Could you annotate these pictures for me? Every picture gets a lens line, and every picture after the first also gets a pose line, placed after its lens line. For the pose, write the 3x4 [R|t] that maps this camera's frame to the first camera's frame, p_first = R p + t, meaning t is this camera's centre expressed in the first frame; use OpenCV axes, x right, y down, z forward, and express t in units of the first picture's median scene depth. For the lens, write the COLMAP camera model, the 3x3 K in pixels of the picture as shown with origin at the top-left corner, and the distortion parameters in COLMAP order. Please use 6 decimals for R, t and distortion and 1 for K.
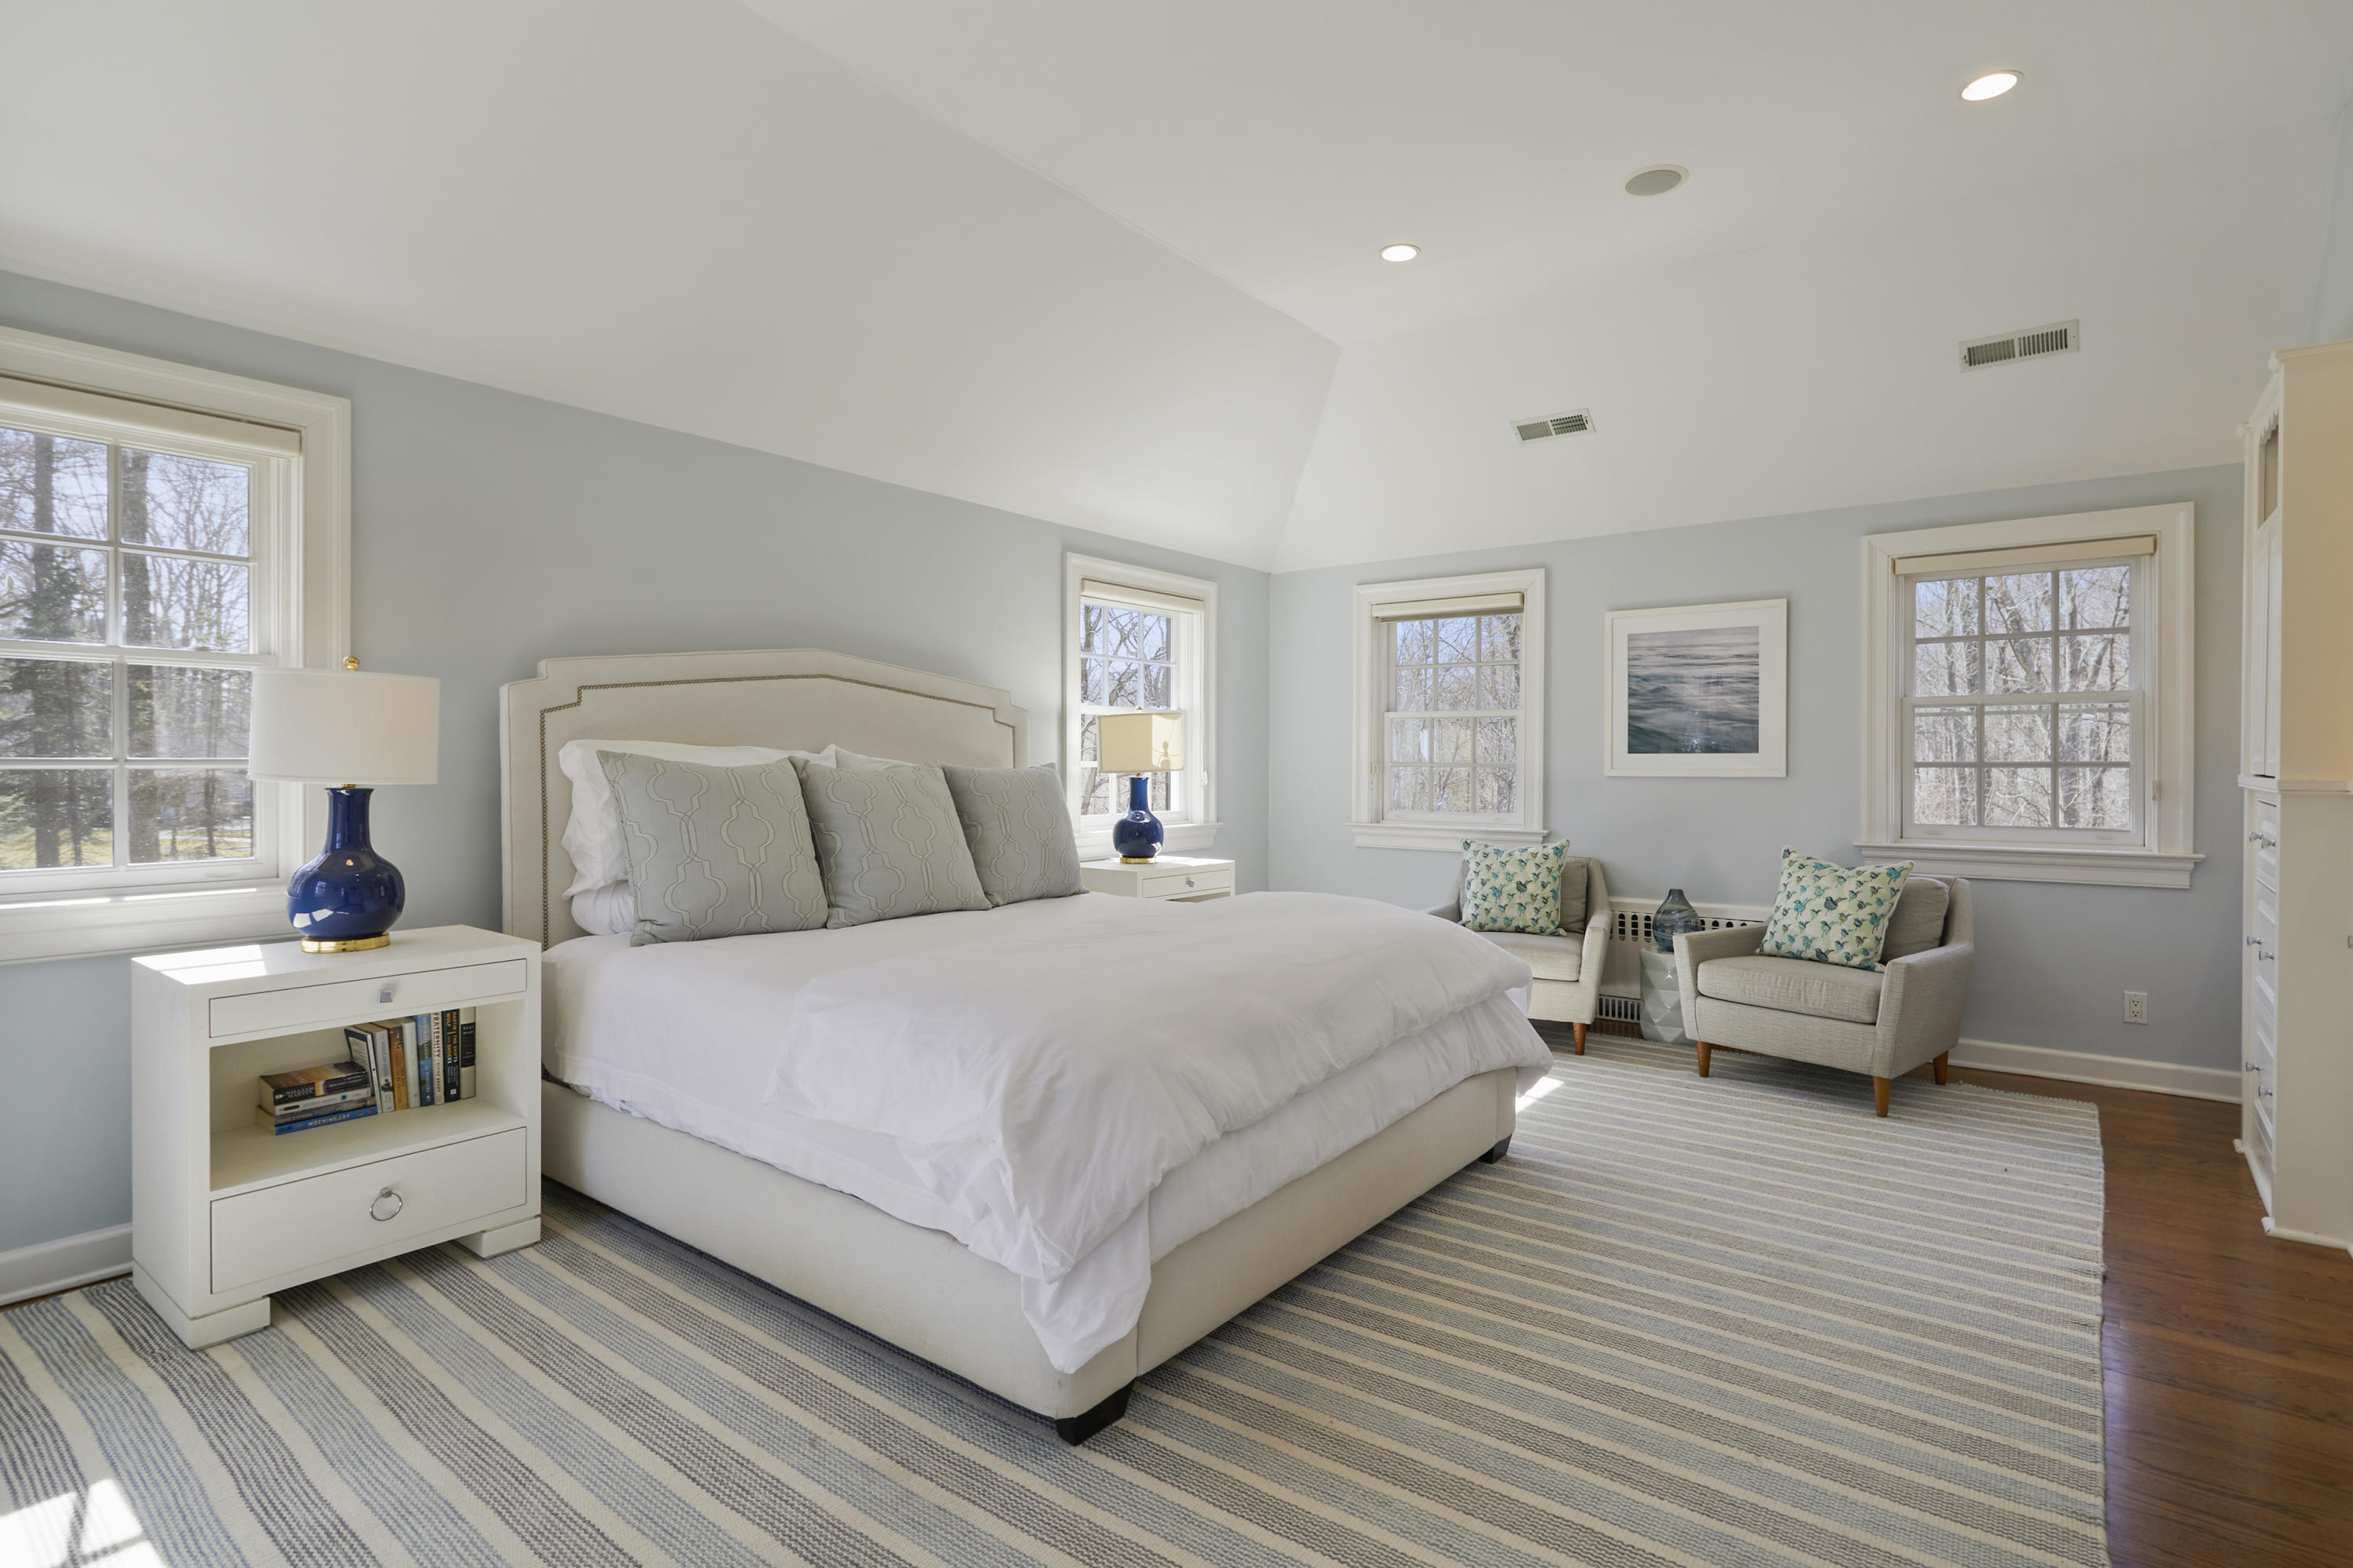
lens RADIAL K [[1153.7, 0, 1182.4], [0, 1153.7, 771.0], [0, 0, 1]] dist [-0.001470, 0.000028]
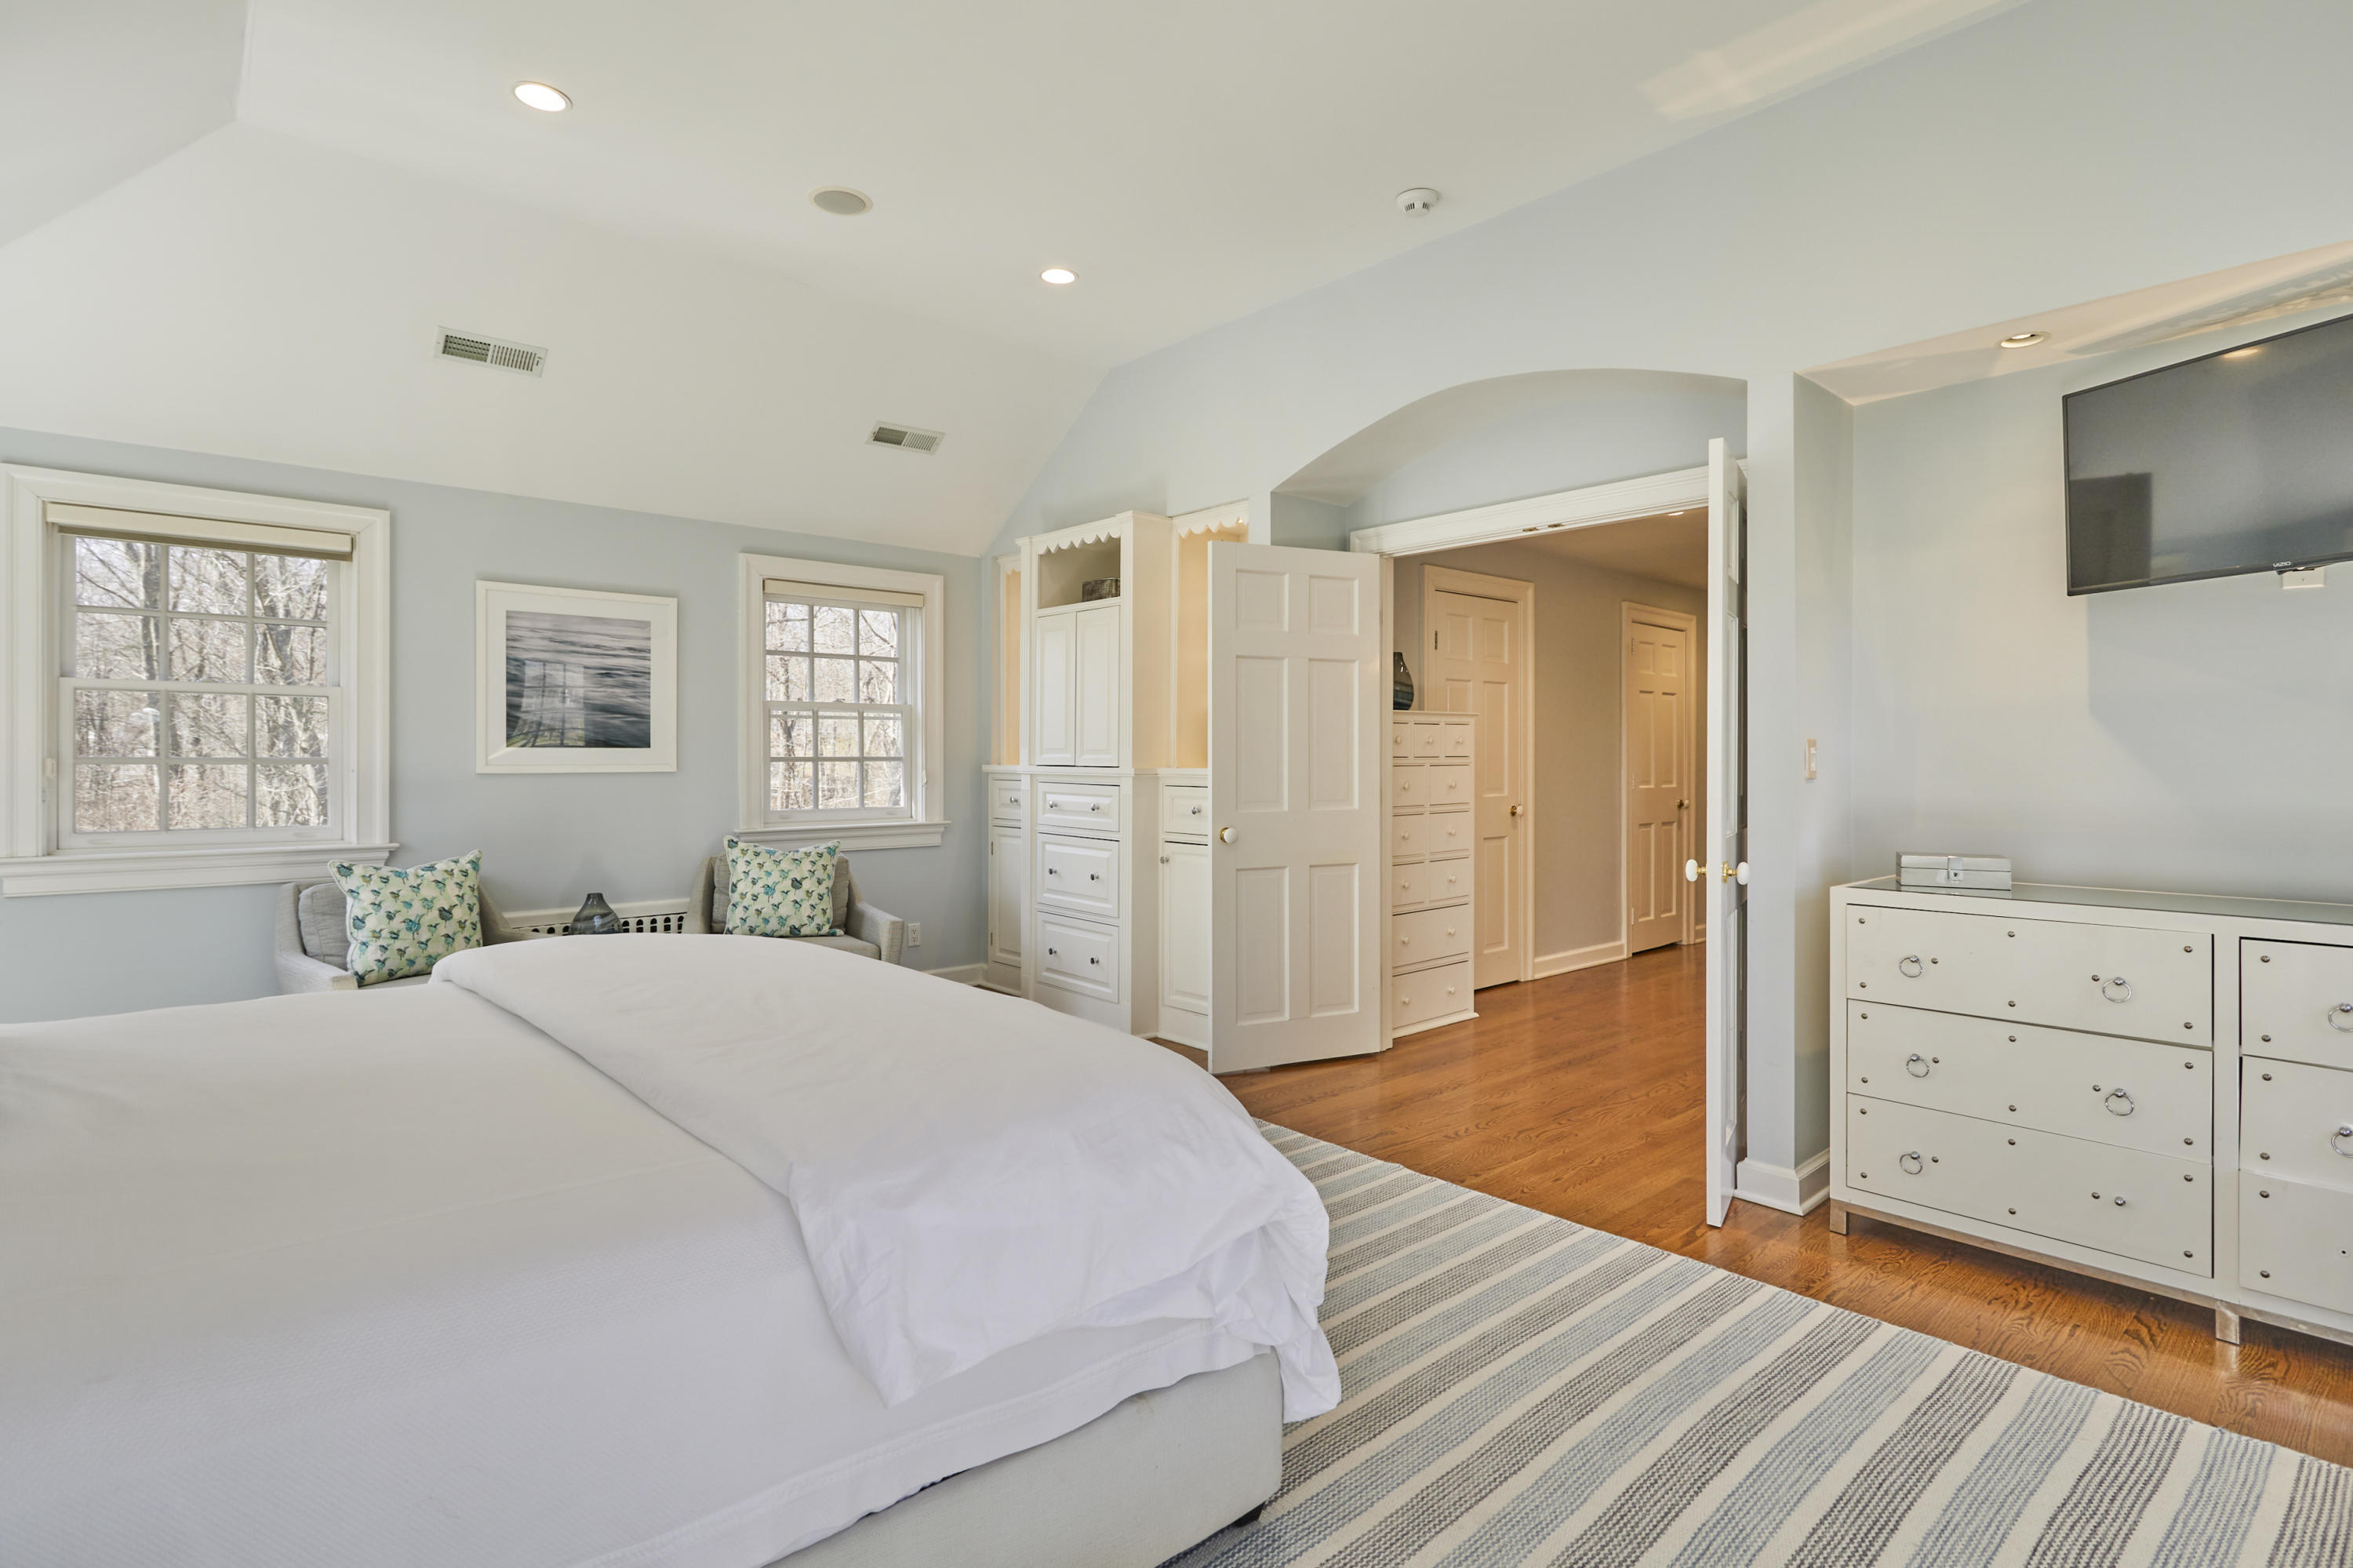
lens RADIAL K [[1153.7, 0, 1182.4], [0, 1153.7, 771.0], [0, 0, 1]] dist [-0.001470, 0.000028]
pose [[0.201607, -0.011008, 0.979405, -0.394906], [0.009486, 0.999912, 0.009286, -0.000640], [-0.979421, 0.007418, 0.201694, 0.353599]]
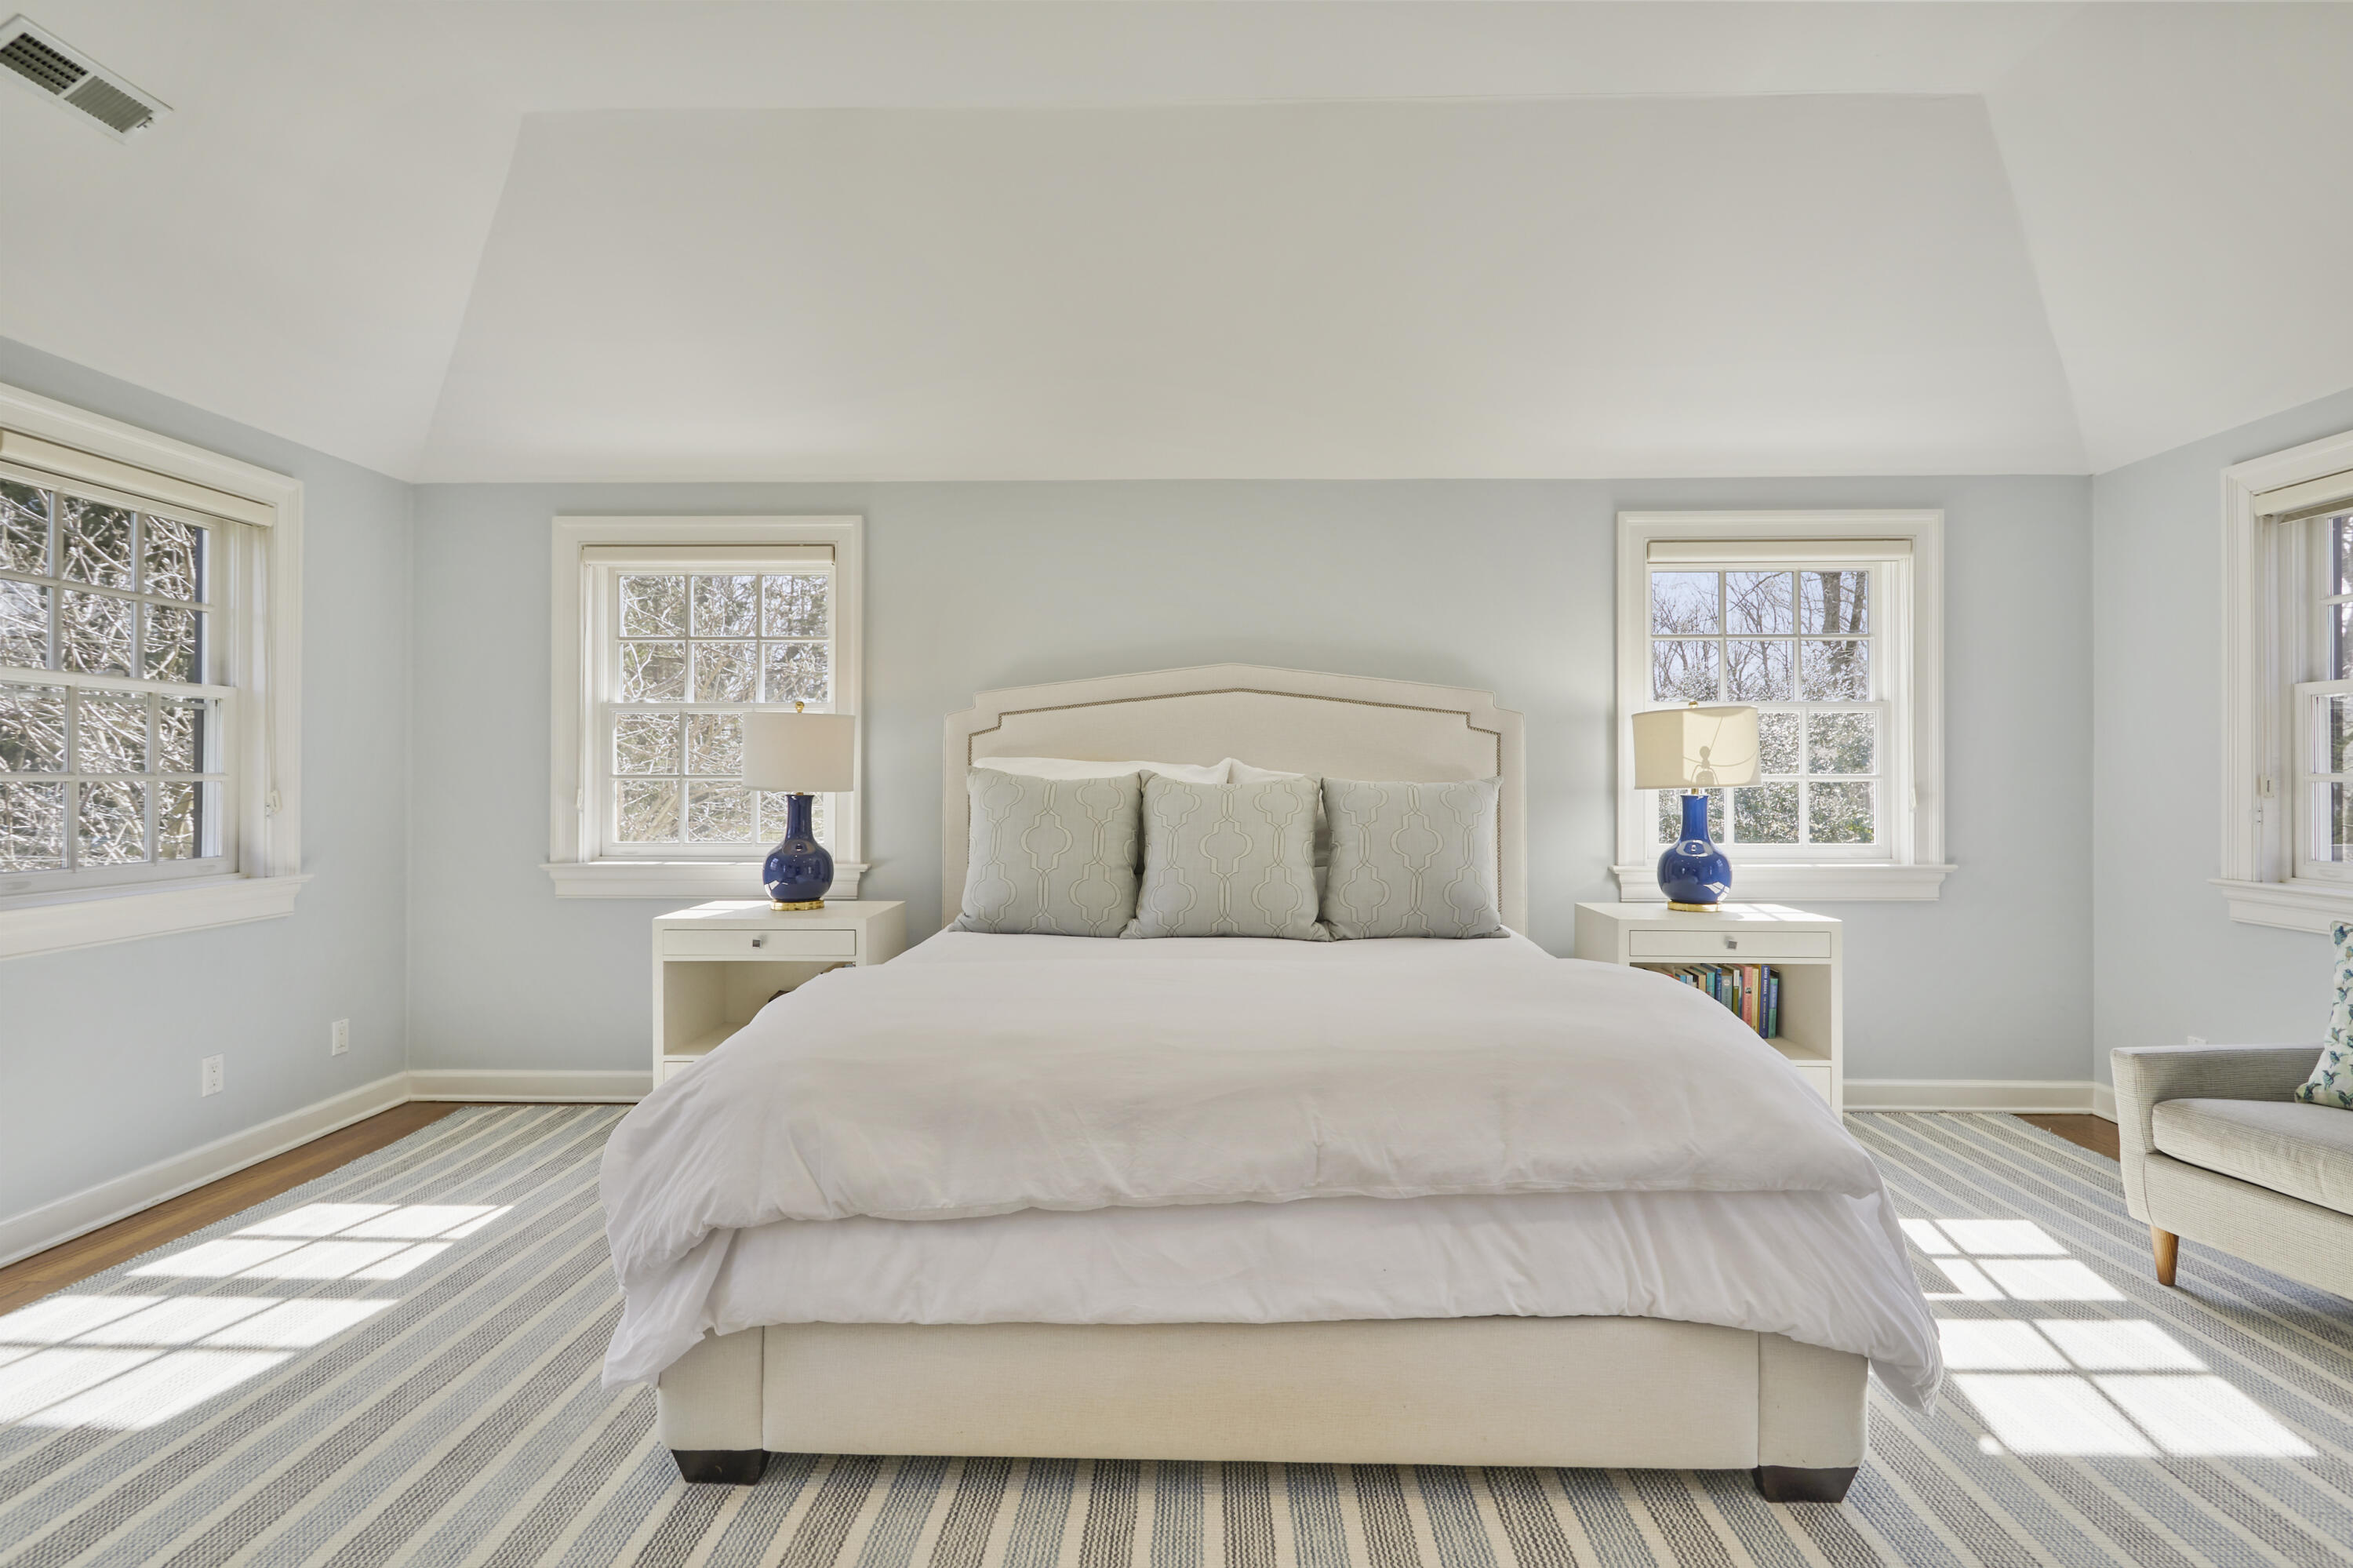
lens RADIAL K [[1126.3, 0, 1176.5], [0, 1126.3, 784.0], [0, 0, 1]] dist [0.001800, 0.000499]
pose [[0.592639, 0.003086, -0.805462, 0.369724], [-0.004506, 0.999990, 0.000516, -0.000745], [0.805455, 0.003323, 0.592647, 0.312021]]
